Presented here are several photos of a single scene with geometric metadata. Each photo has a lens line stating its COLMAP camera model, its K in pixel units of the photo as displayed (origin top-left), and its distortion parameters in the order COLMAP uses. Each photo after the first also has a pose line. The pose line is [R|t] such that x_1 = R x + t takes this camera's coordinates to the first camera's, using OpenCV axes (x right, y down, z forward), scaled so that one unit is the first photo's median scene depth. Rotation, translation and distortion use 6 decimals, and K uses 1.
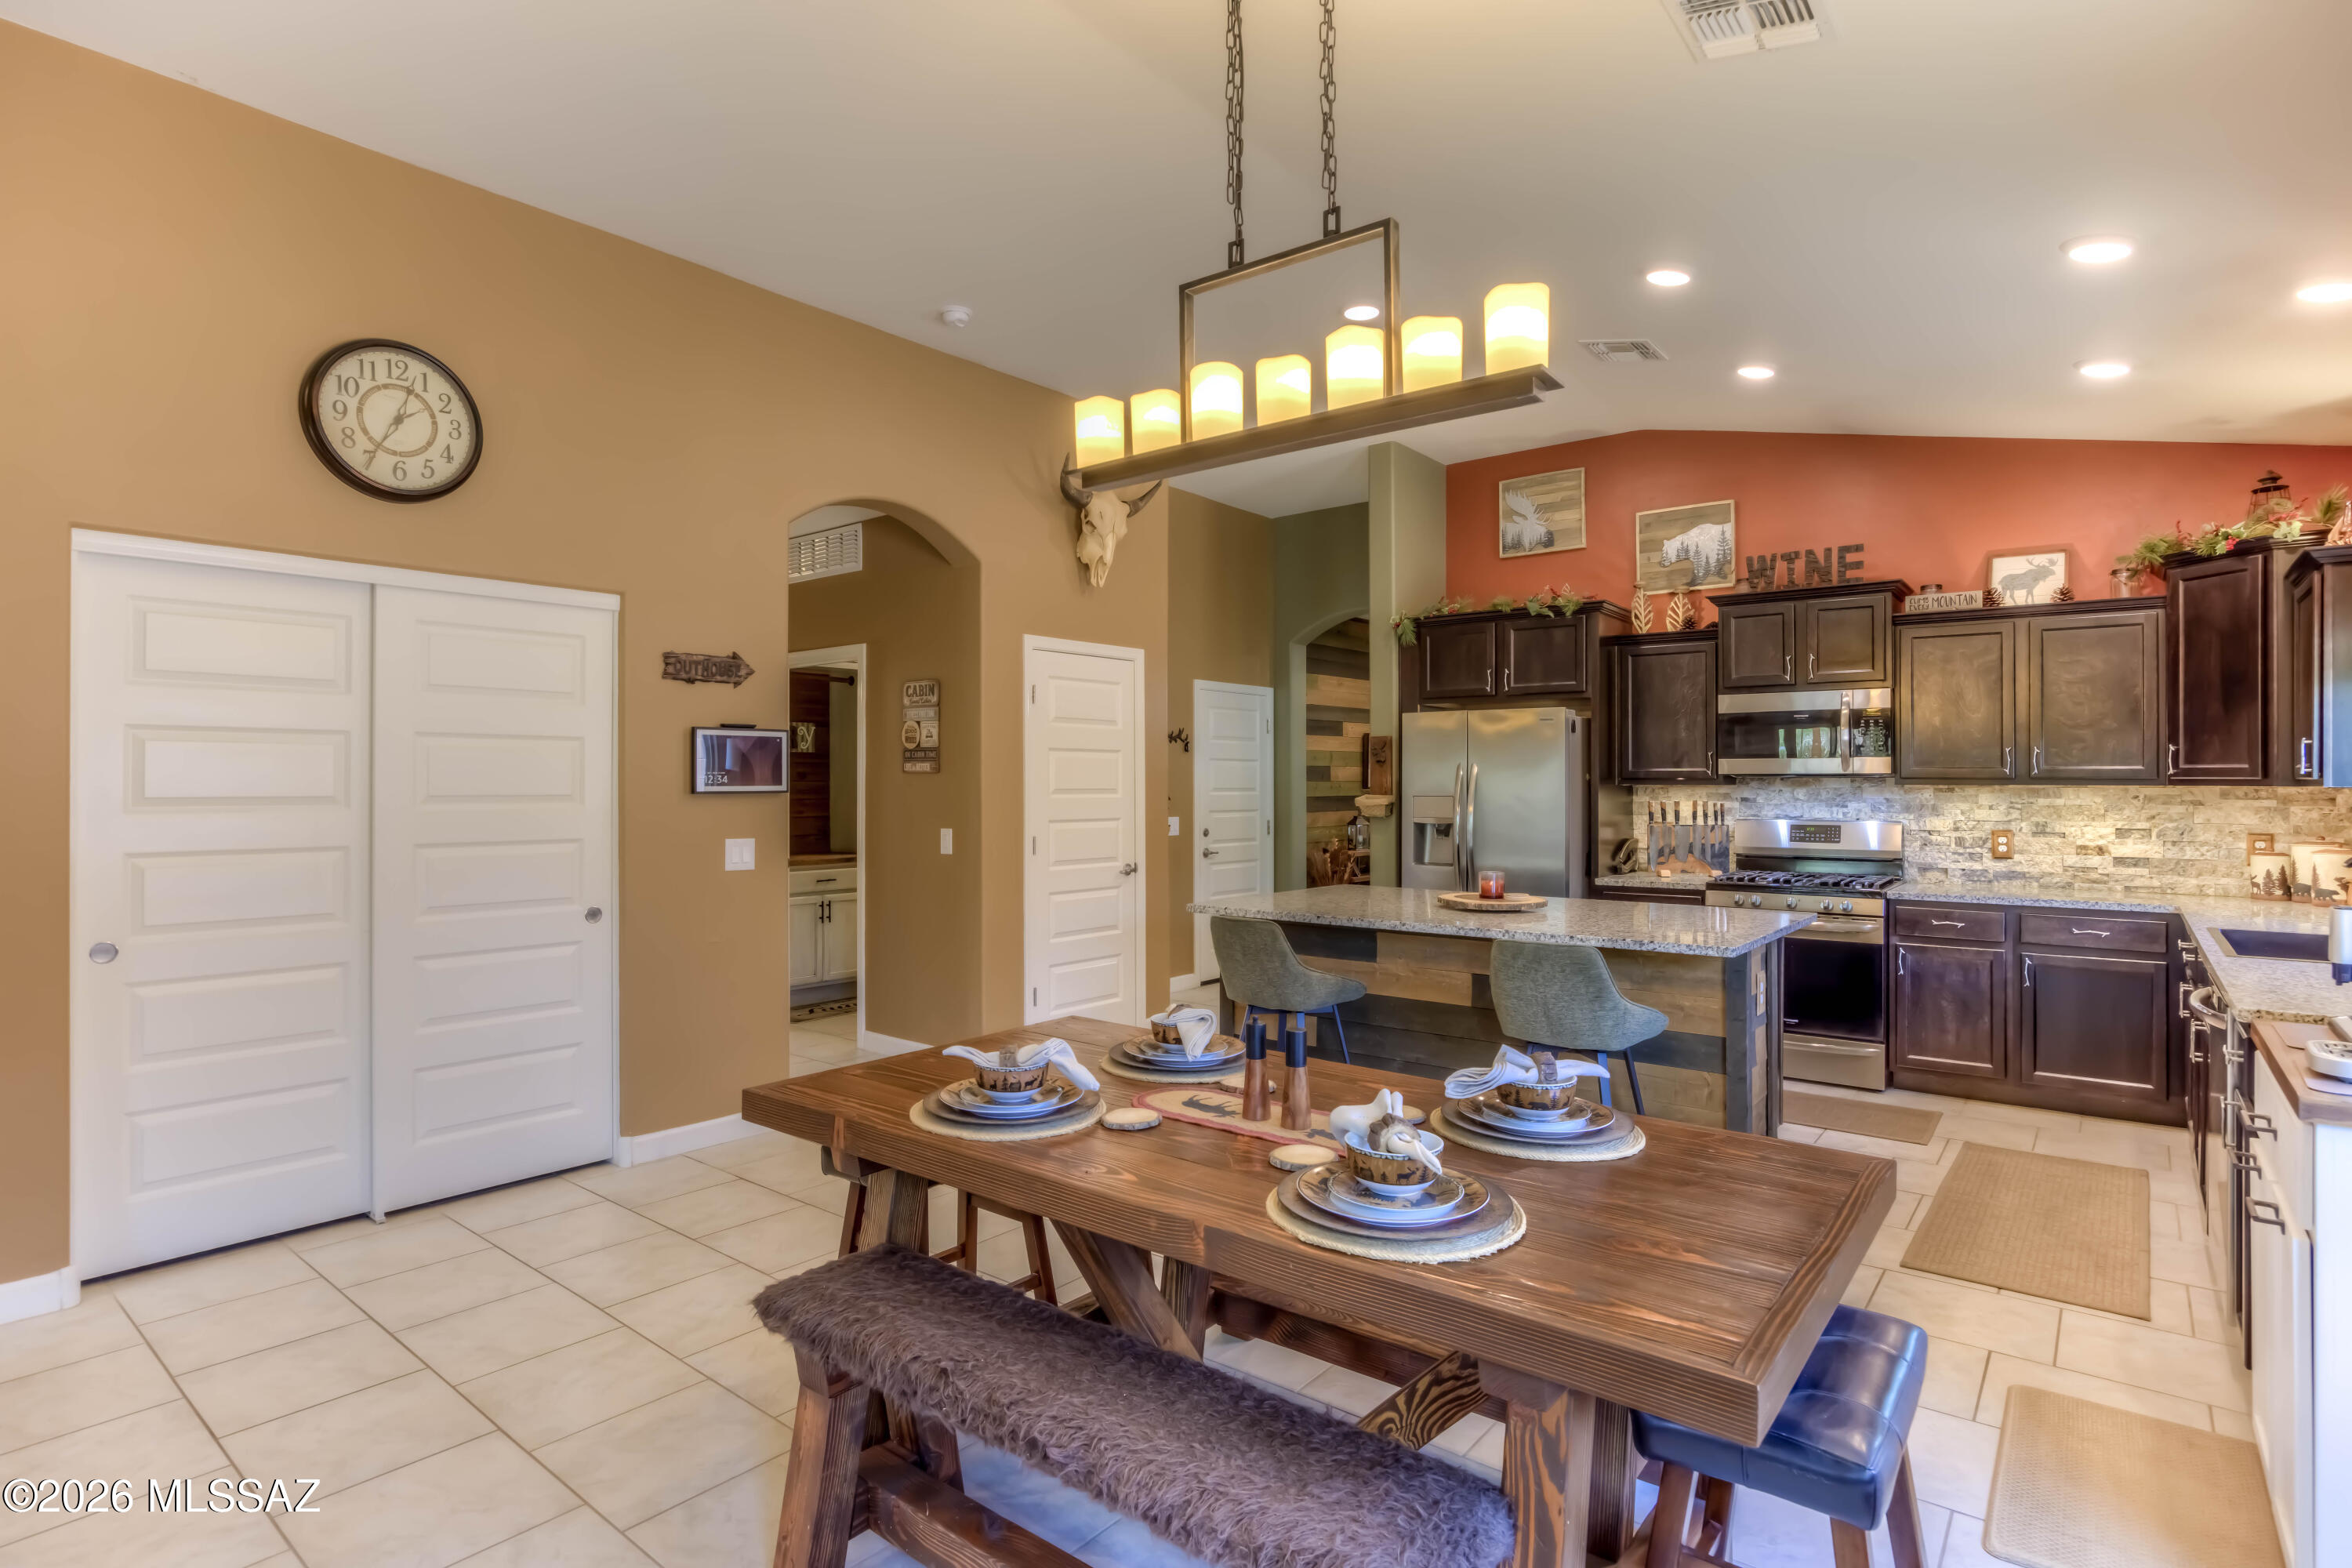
lens RADIAL K [[1187.5, 0, 1169.5], [0, 1187.5, 776.9], [0, 0, 1]] dist [-0.022438, -0.000498]
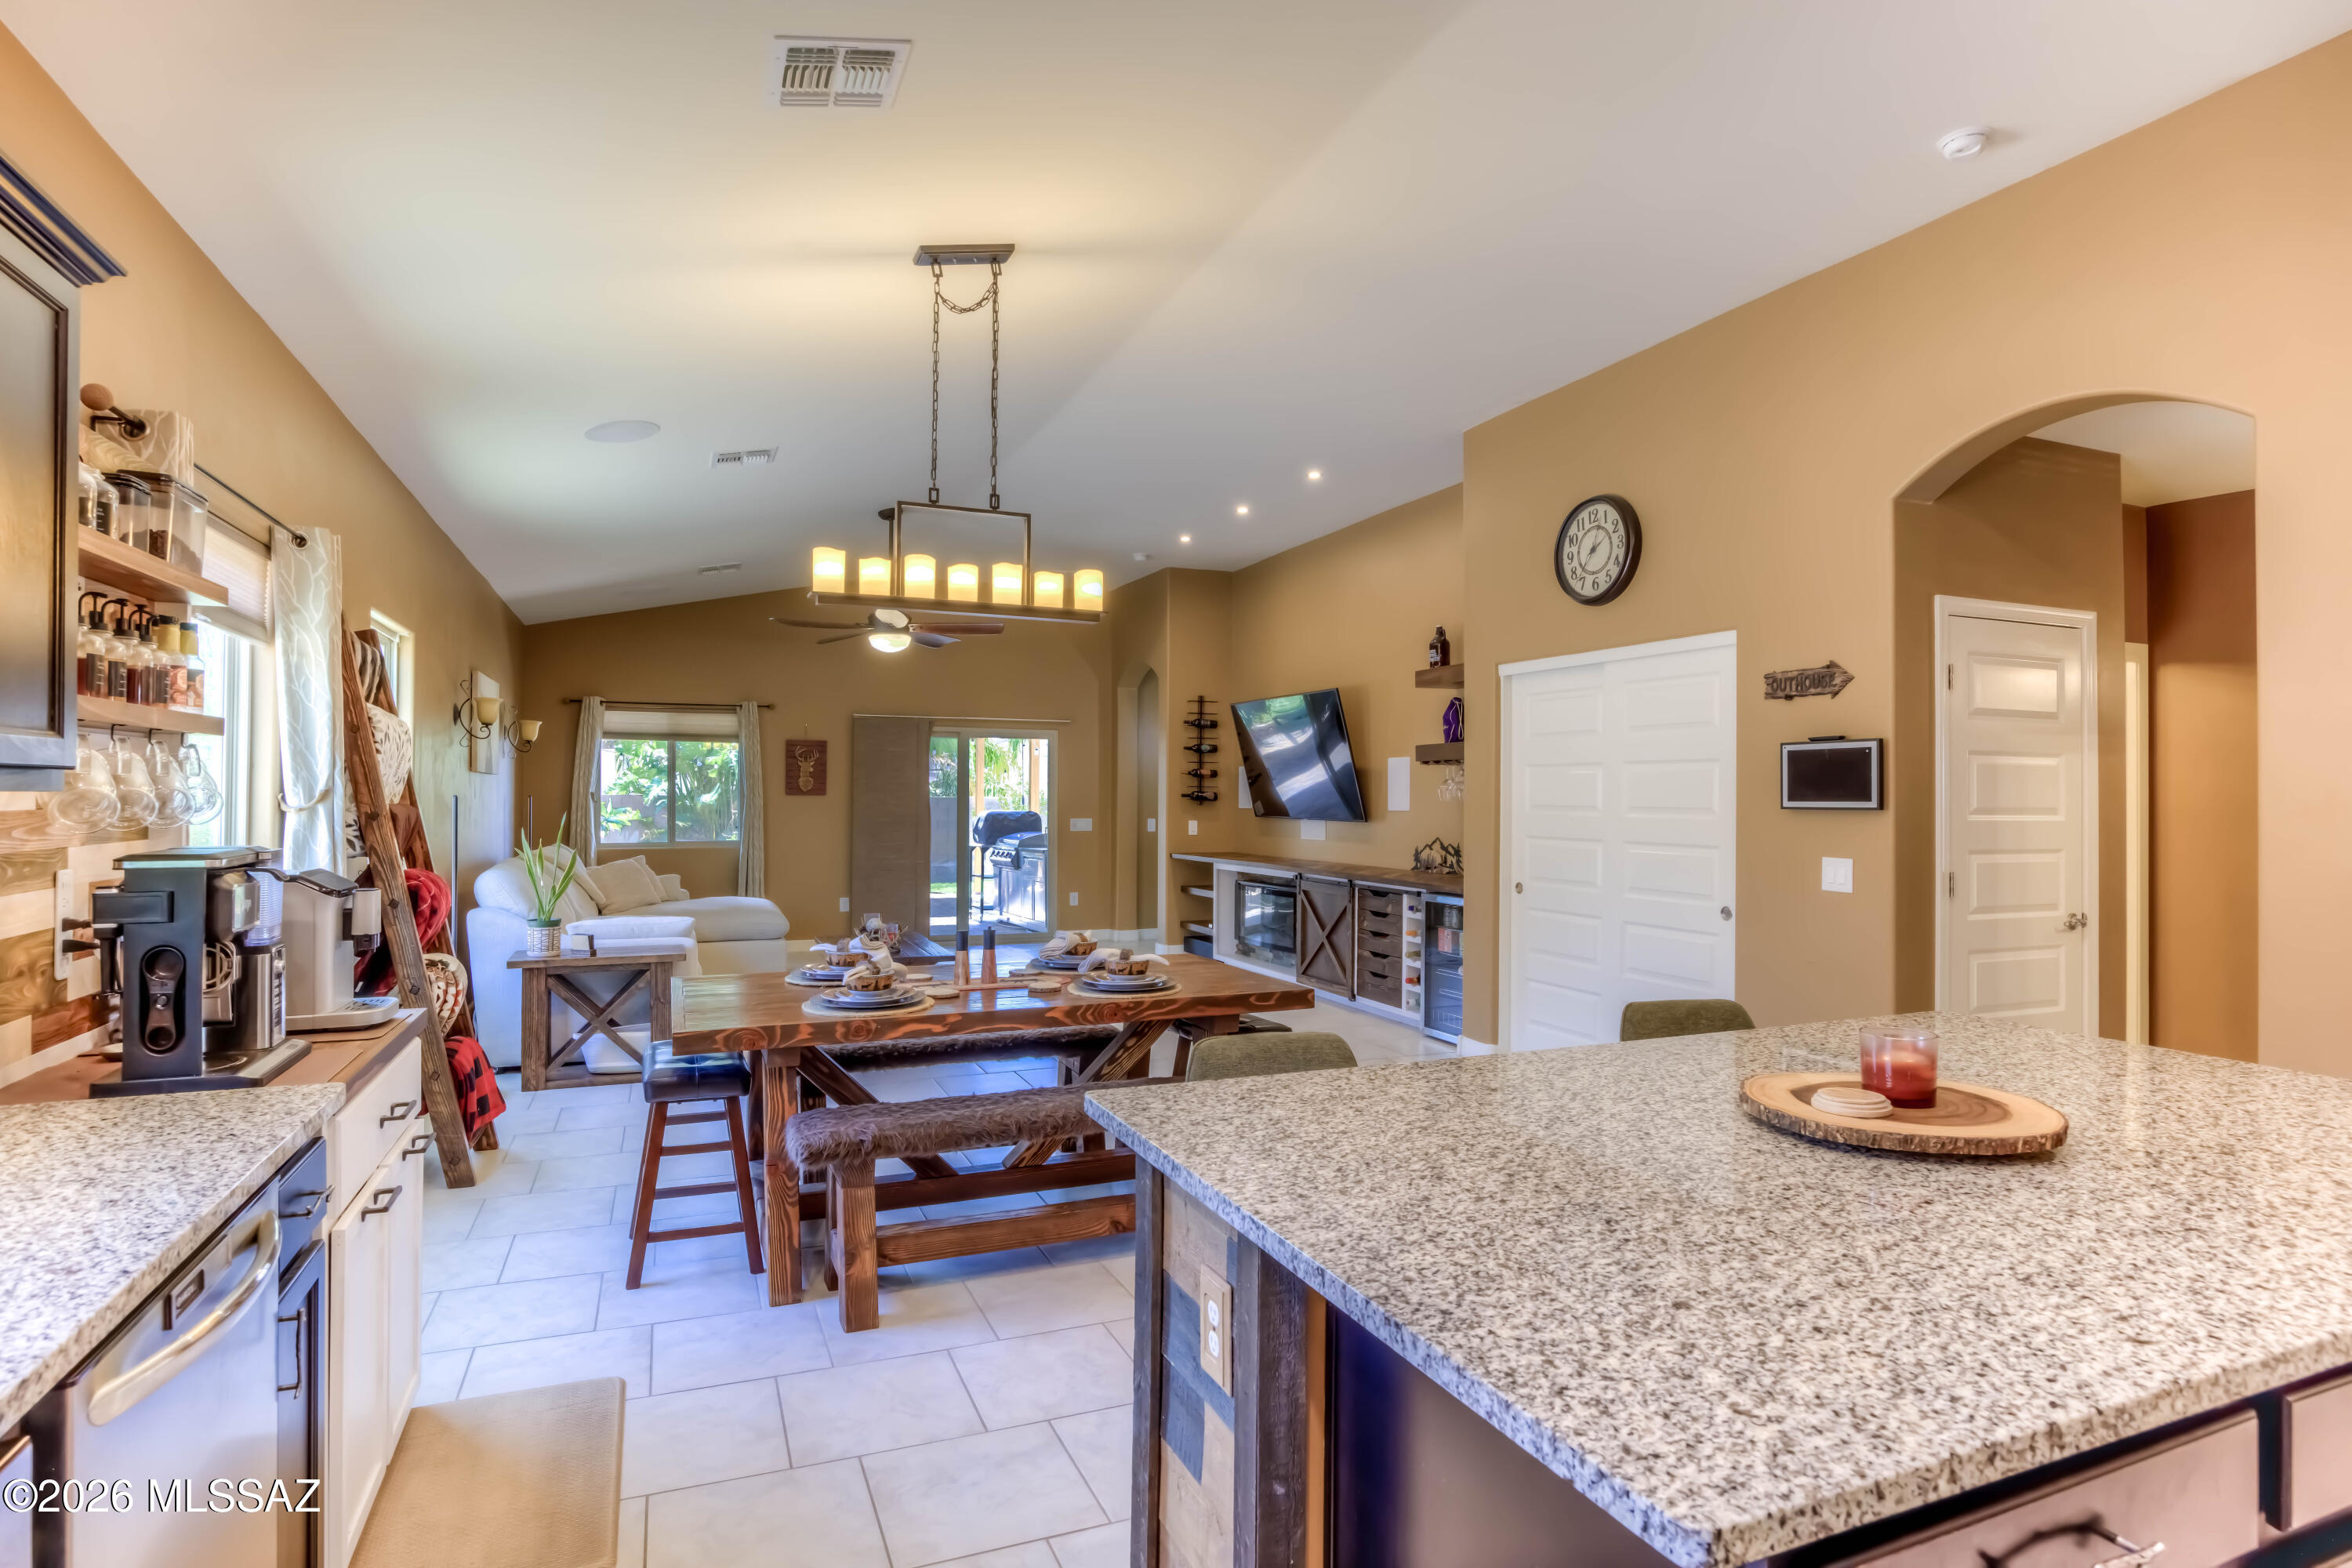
lens RADIAL K [[1187.5, 0, 1169.5], [0, 1187.5, 776.9], [0, 0, 1]] dist [-0.022438, -0.000498]
pose [[-0.460630, -0.016009, -0.887448, 0.621763], [-0.001043, 0.999846, -0.017495, 0.004250], [0.887592, -0.007133, -0.460576, 0.837342]]
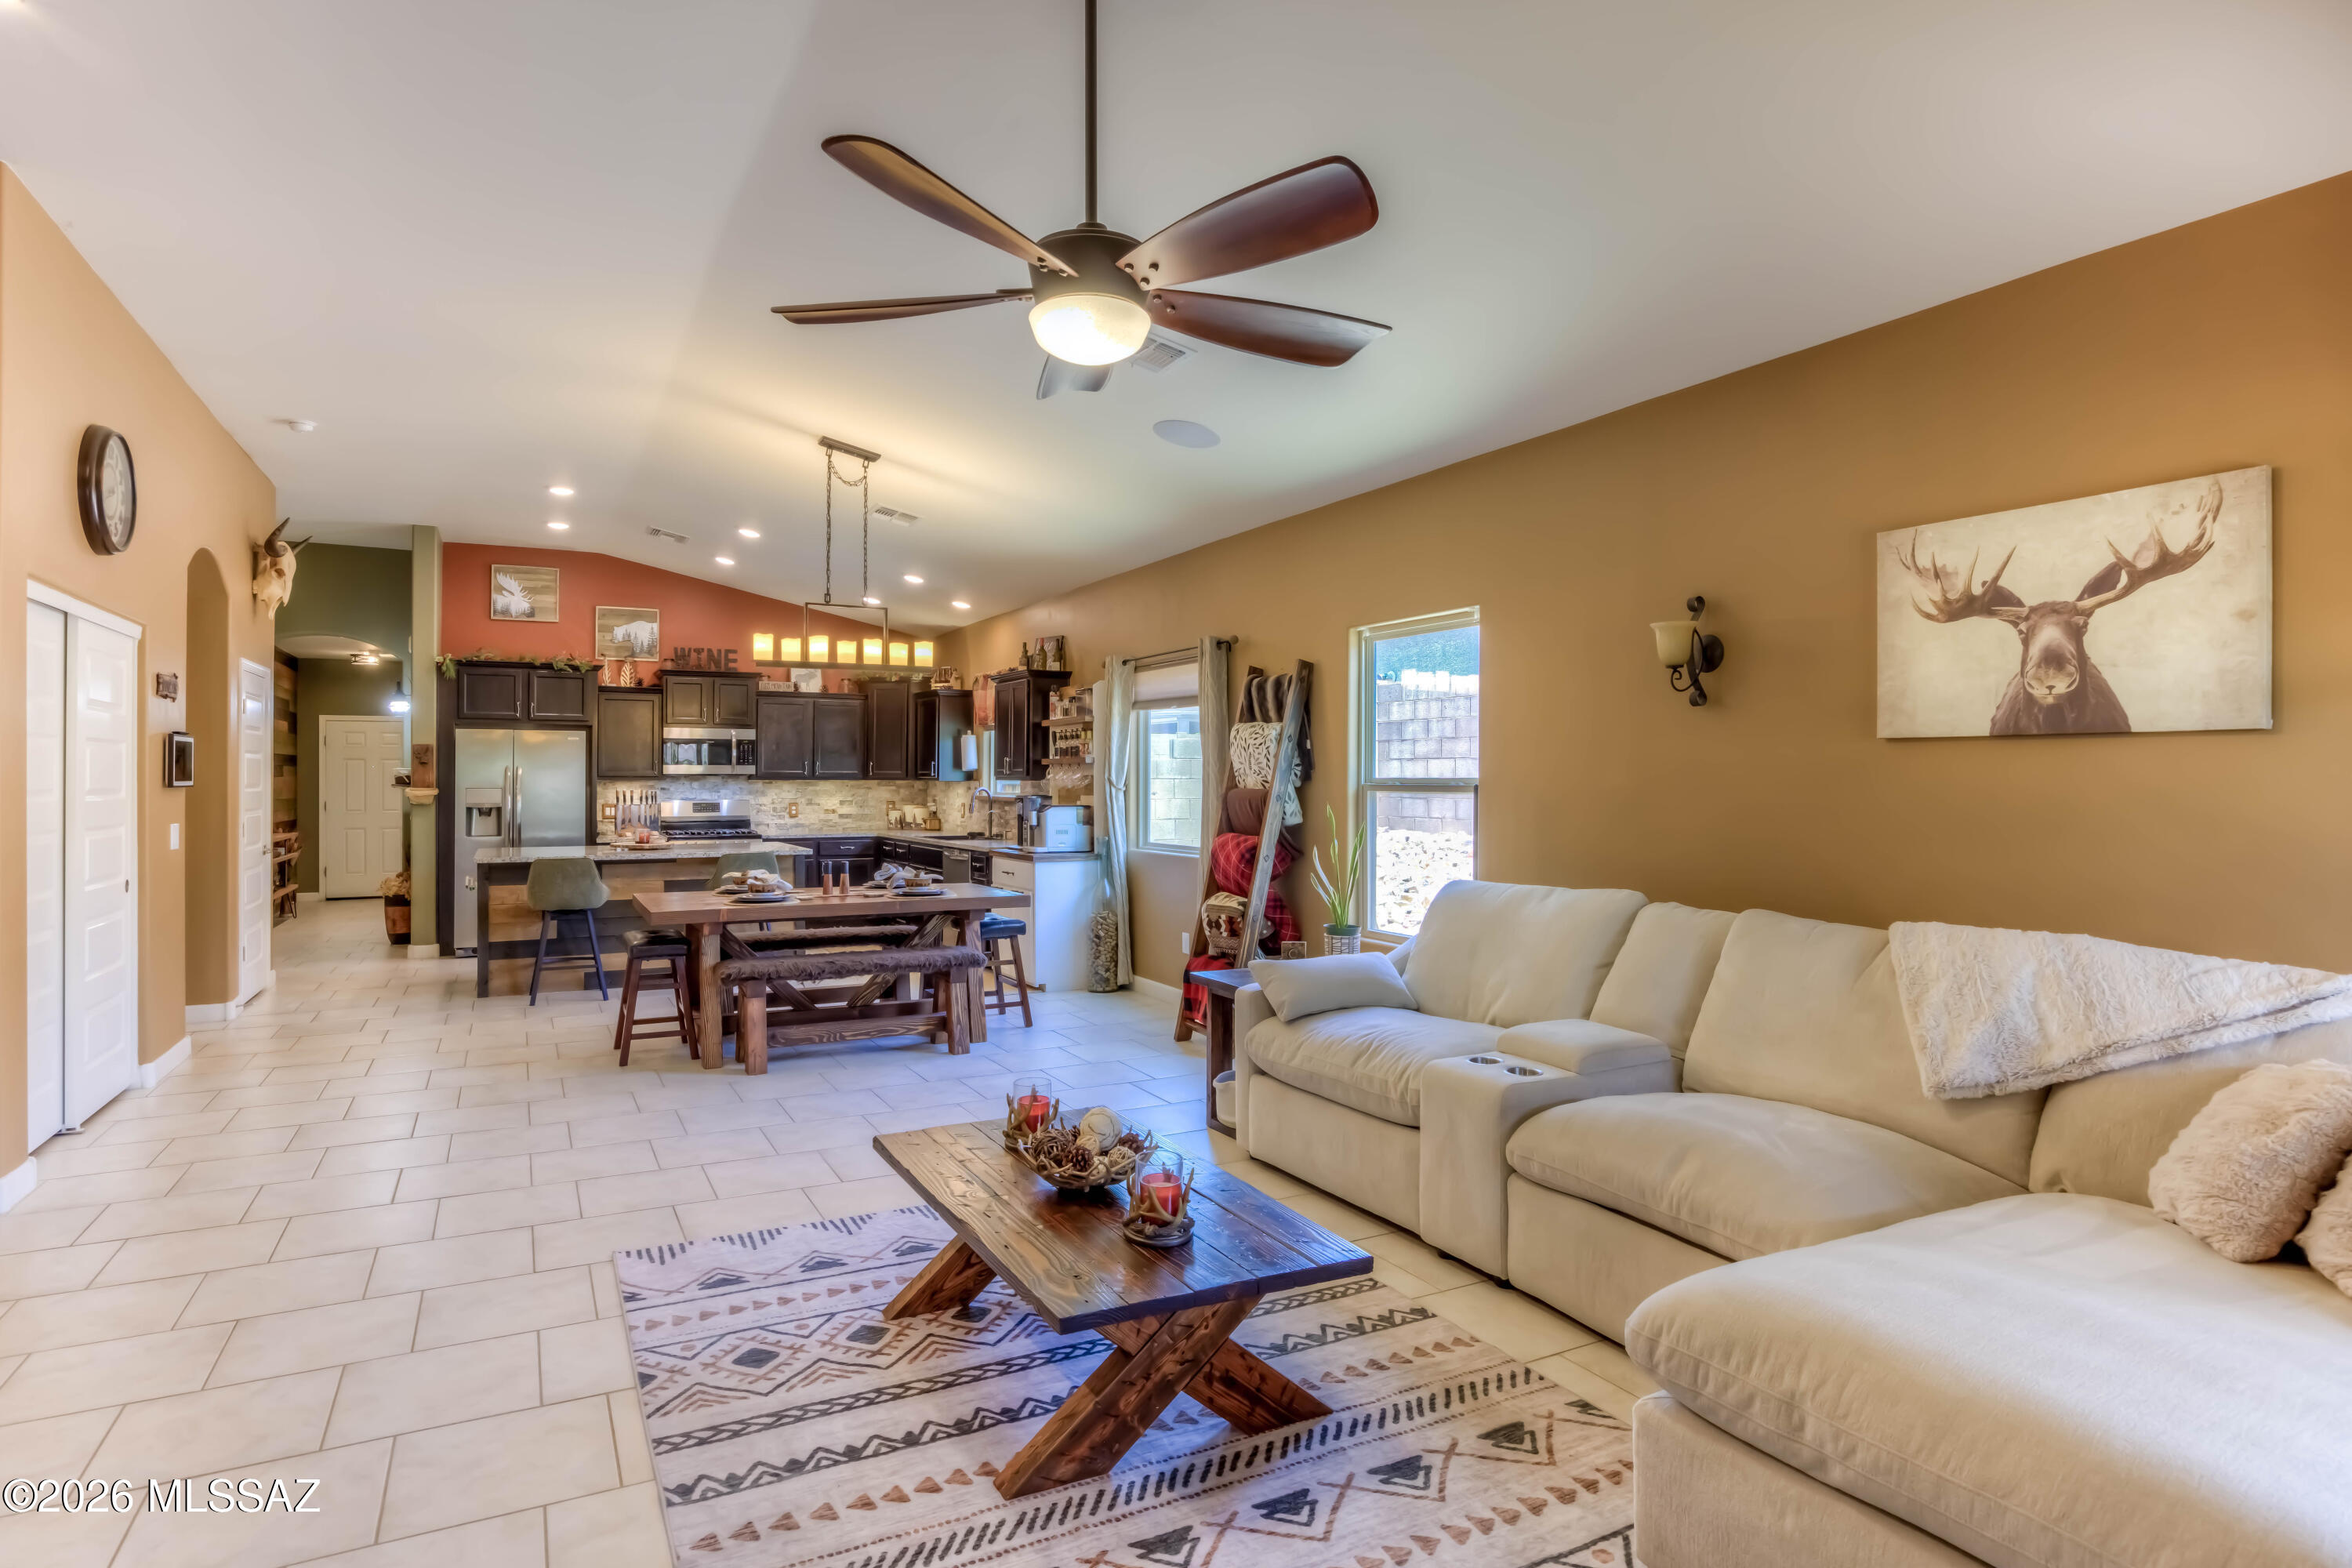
lens RADIAL K [[1214.4, 0, 1176.2], [0, 1214.4, 776.4], [0, 0, 1]] dist [-0.015410, 0.000482]
pose [[0.374322, 0.001424, 0.927298, -0.948975], [-0.004460, 0.999990, 0.000265, -0.002766], [-0.927288, -0.004235, 0.374325, -0.366858]]
